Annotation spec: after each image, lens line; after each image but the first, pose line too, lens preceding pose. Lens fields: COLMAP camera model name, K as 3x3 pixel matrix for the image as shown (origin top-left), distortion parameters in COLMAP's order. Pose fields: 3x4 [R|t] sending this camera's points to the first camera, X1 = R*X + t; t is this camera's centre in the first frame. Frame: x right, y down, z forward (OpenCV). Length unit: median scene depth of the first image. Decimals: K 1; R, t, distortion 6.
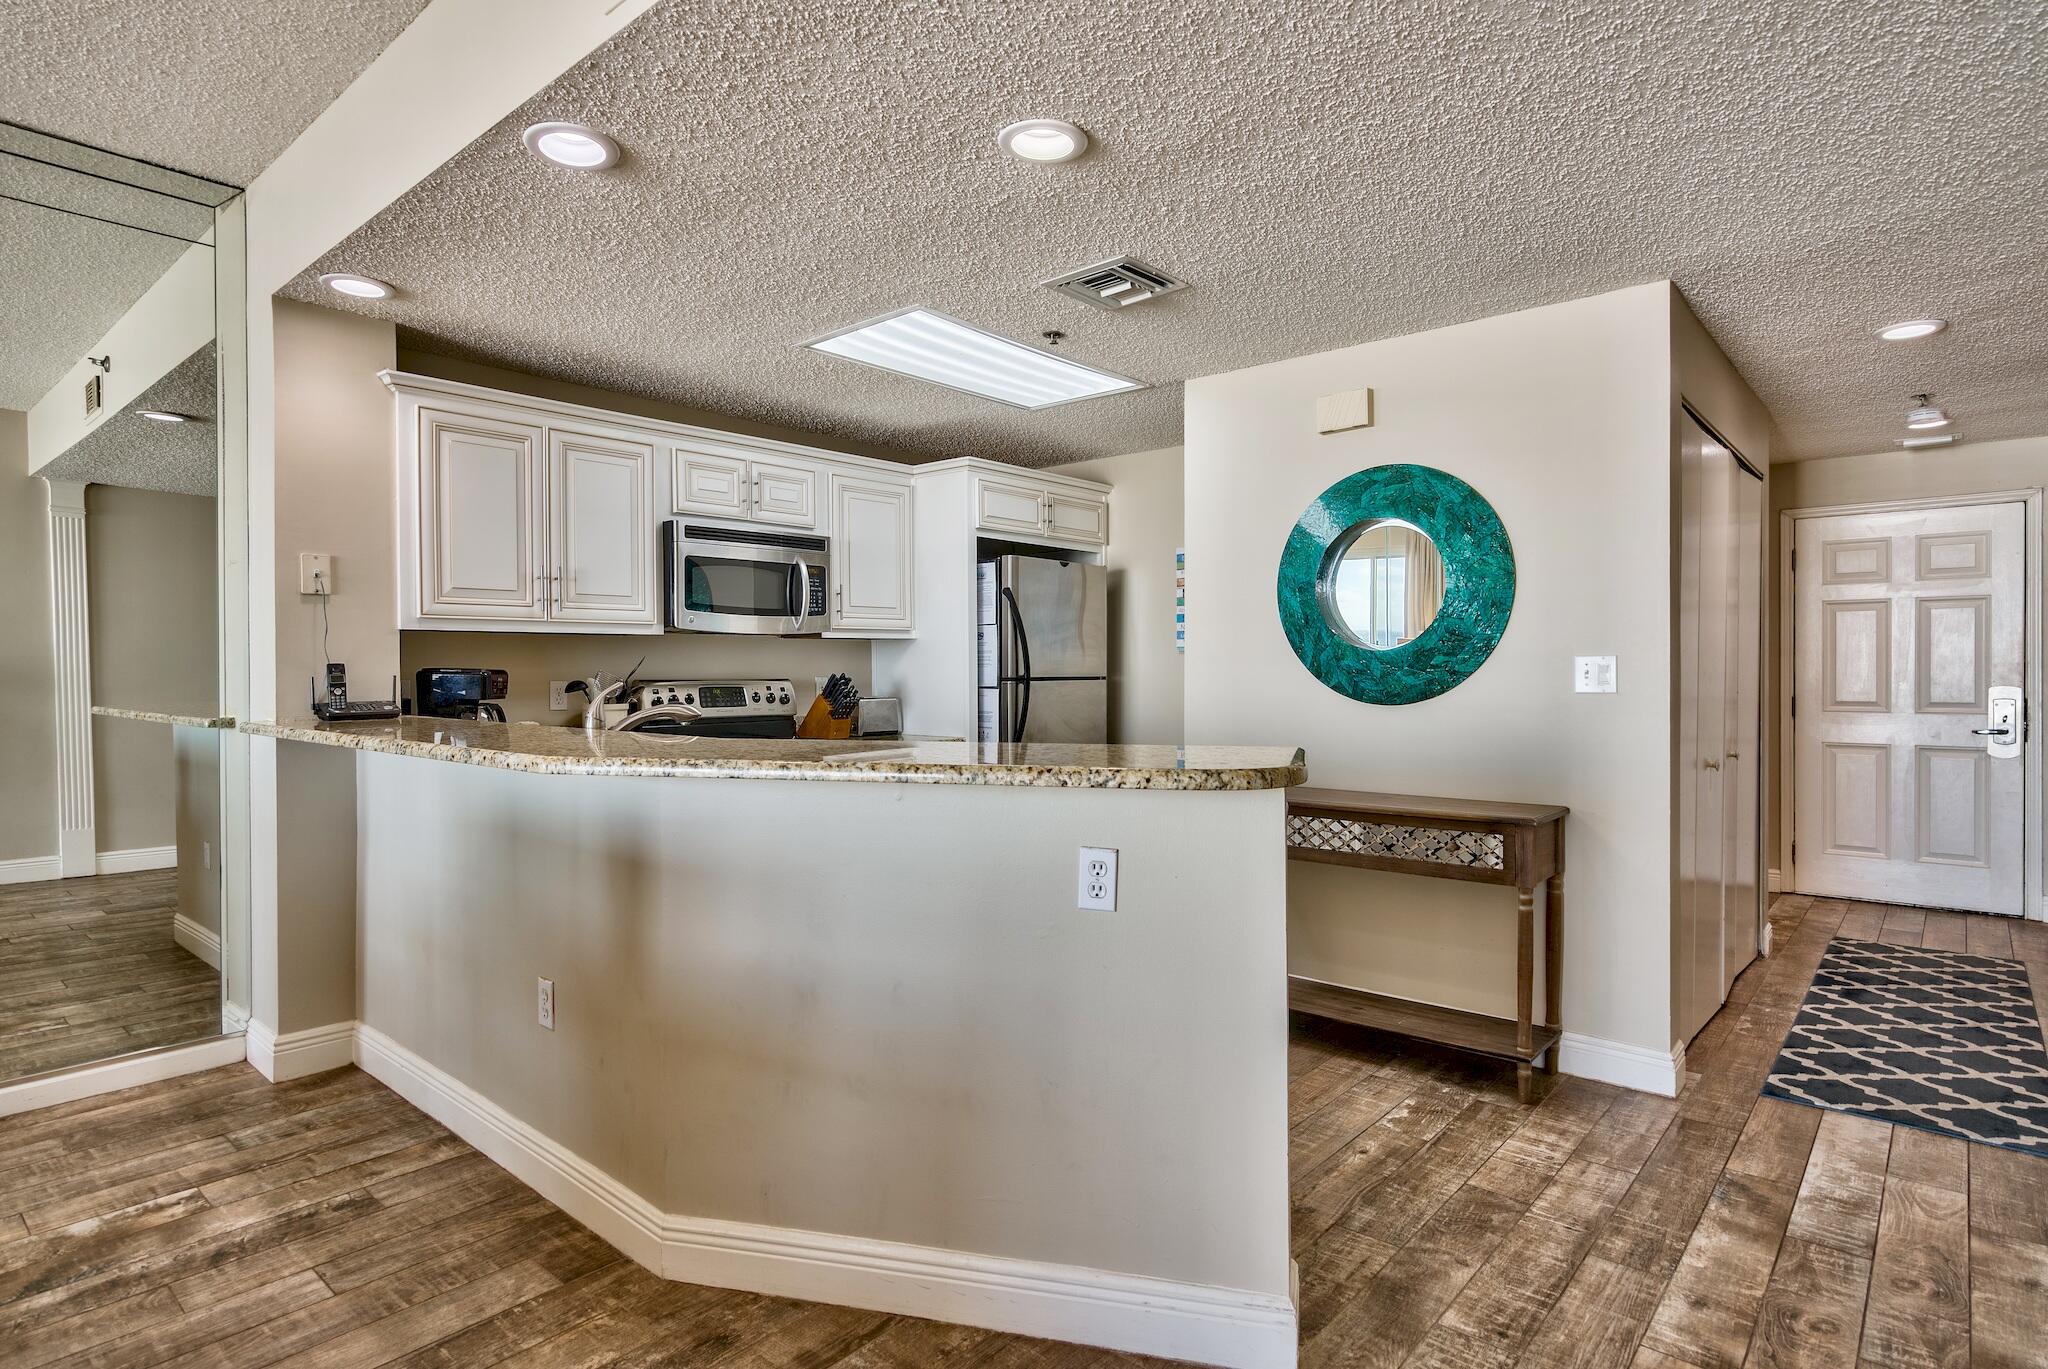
lens RADIAL K [[1079.5, 0, 1011.6], [0, 1079.5, 679.5], [0, 0, 1]] dist [0.002443, 0.001037]
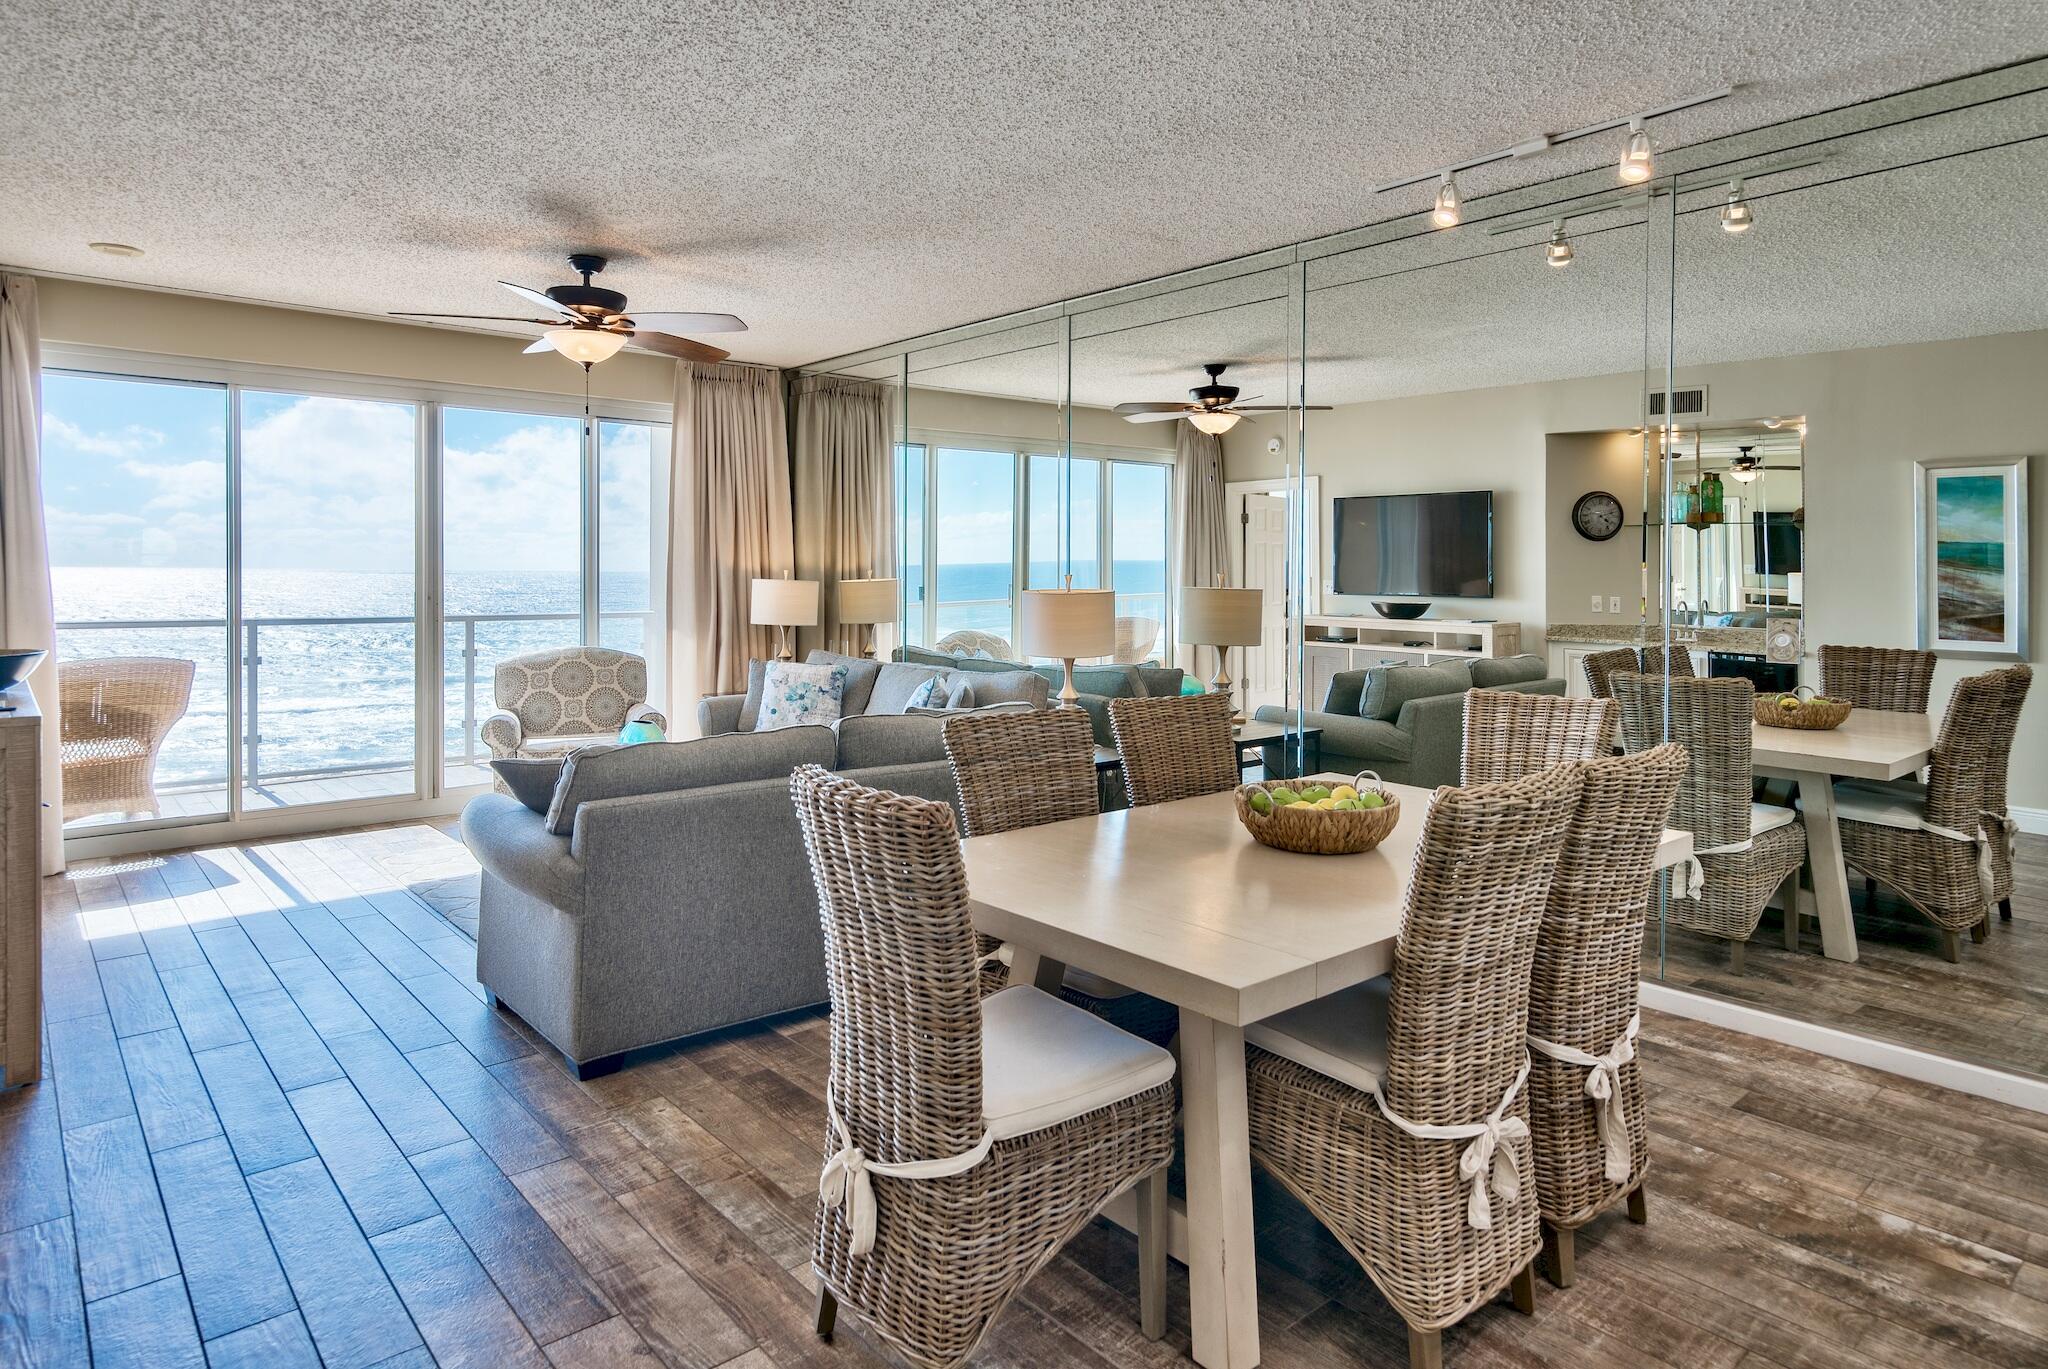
lens RADIAL K [[1185.9, 0, 1018.9], [0, 1185.9, 596.6], [0, 0, 1]] dist [0.005490, -0.000586]
pose [[-0.132109, 0.021330, -0.991006, 0.183492], [-0.017481, 0.999563, 0.023845, -0.043225], [0.991081, 0.020473, -0.131678, 0.213048]]
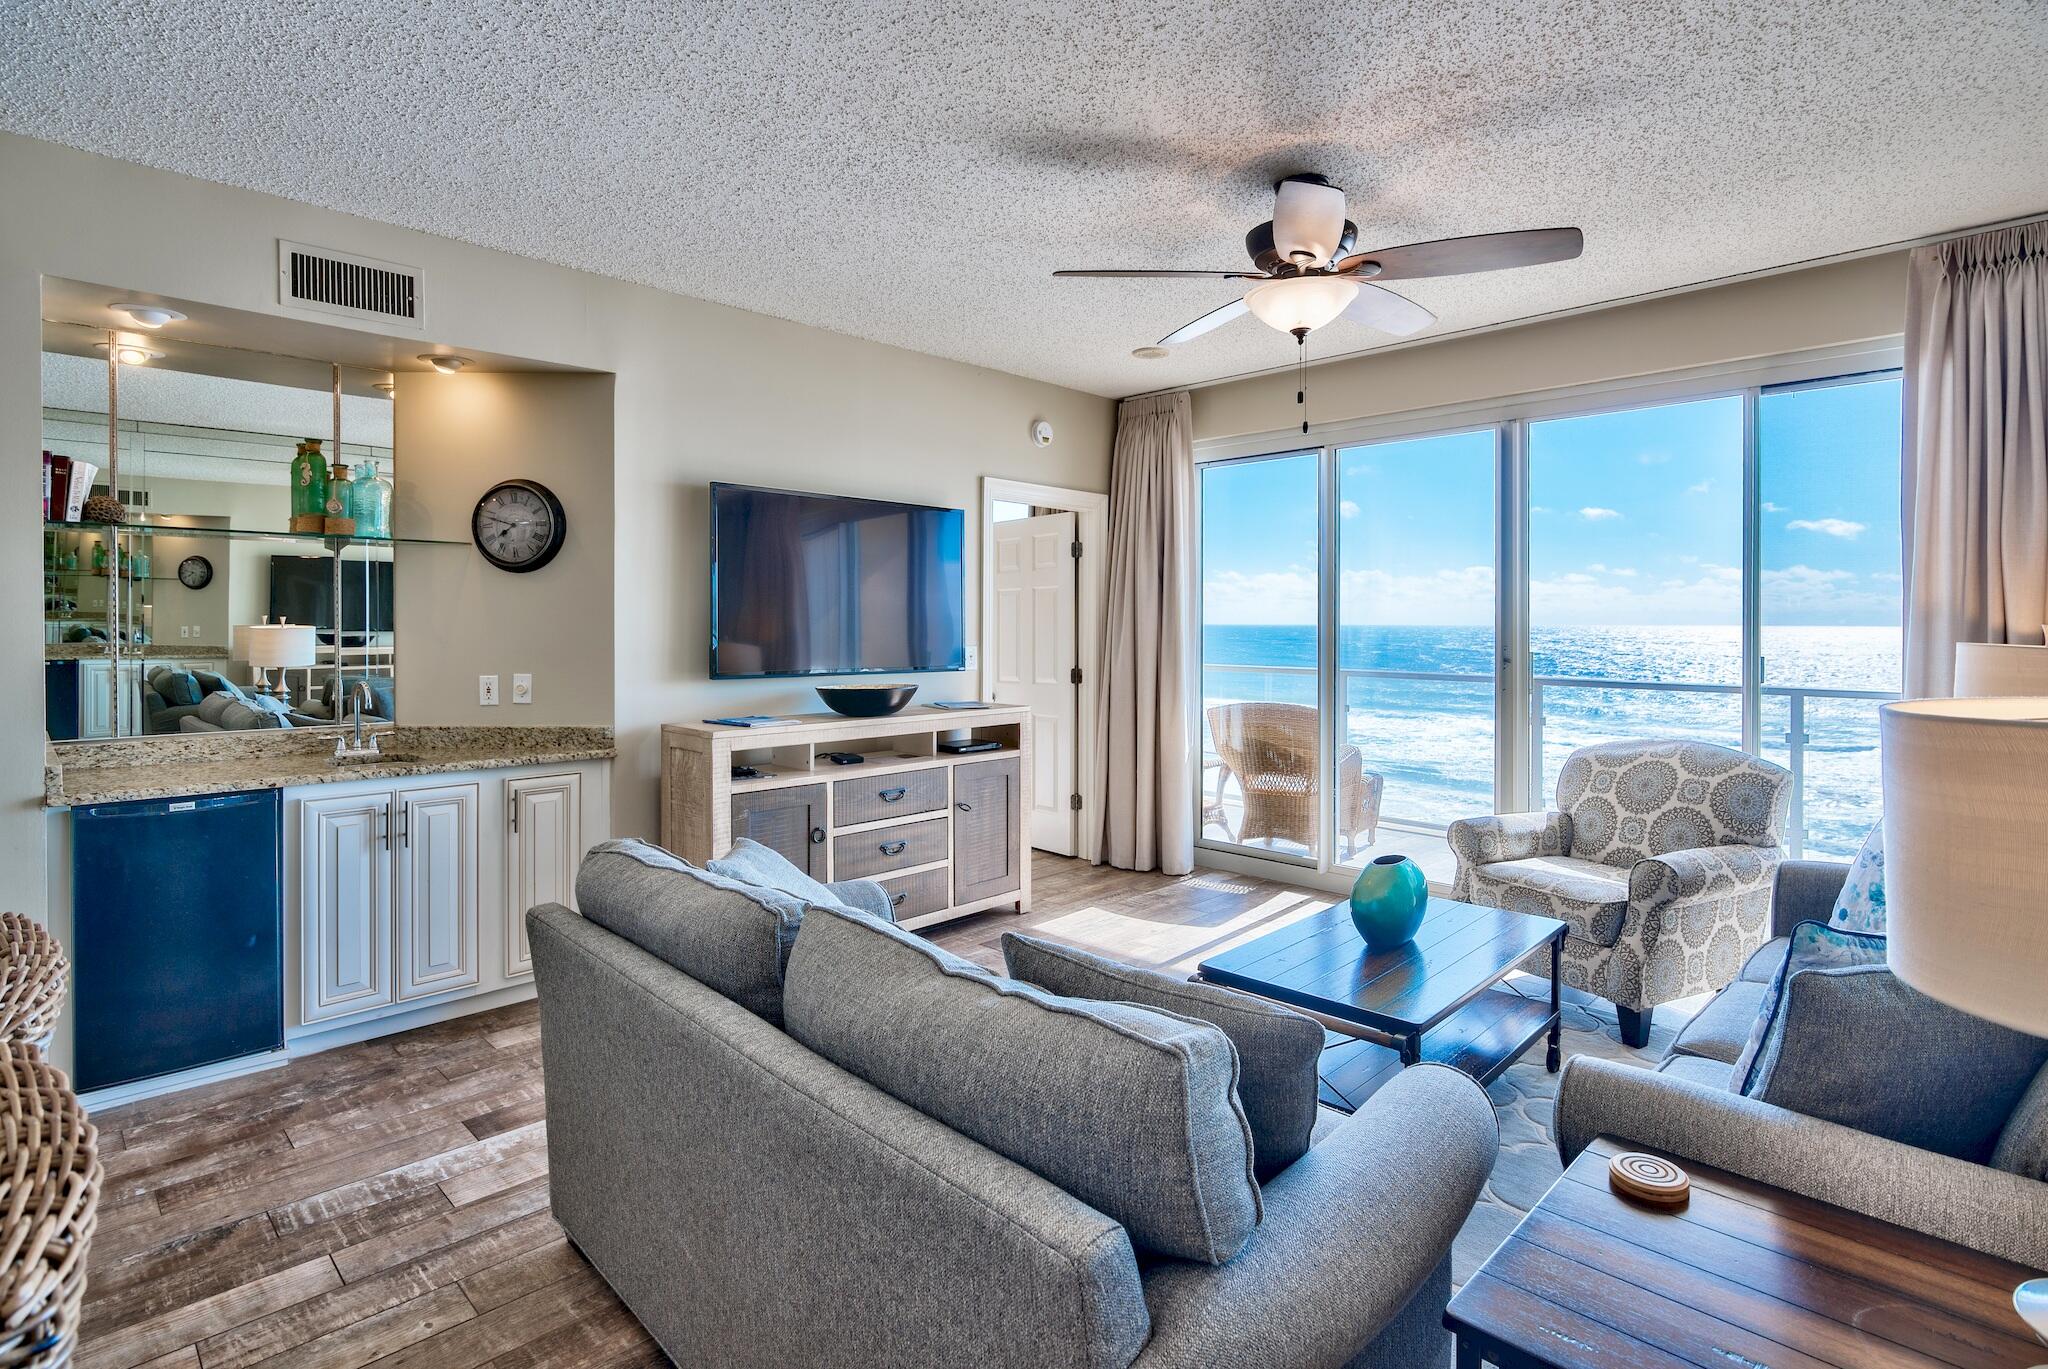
lens RADIAL K [[1016.9, 0, 1023.4], [0, 1016.9, 635.1], [0, 0, 1]] dist [-0.004008, 0.001294]
pose [[-0.998359, 0.002688, 0.057199, -0.928529], [0.003808, 0.999803, 0.019486, -0.042213], [-0.057135, 0.019672, -0.998173, 0.381503]]
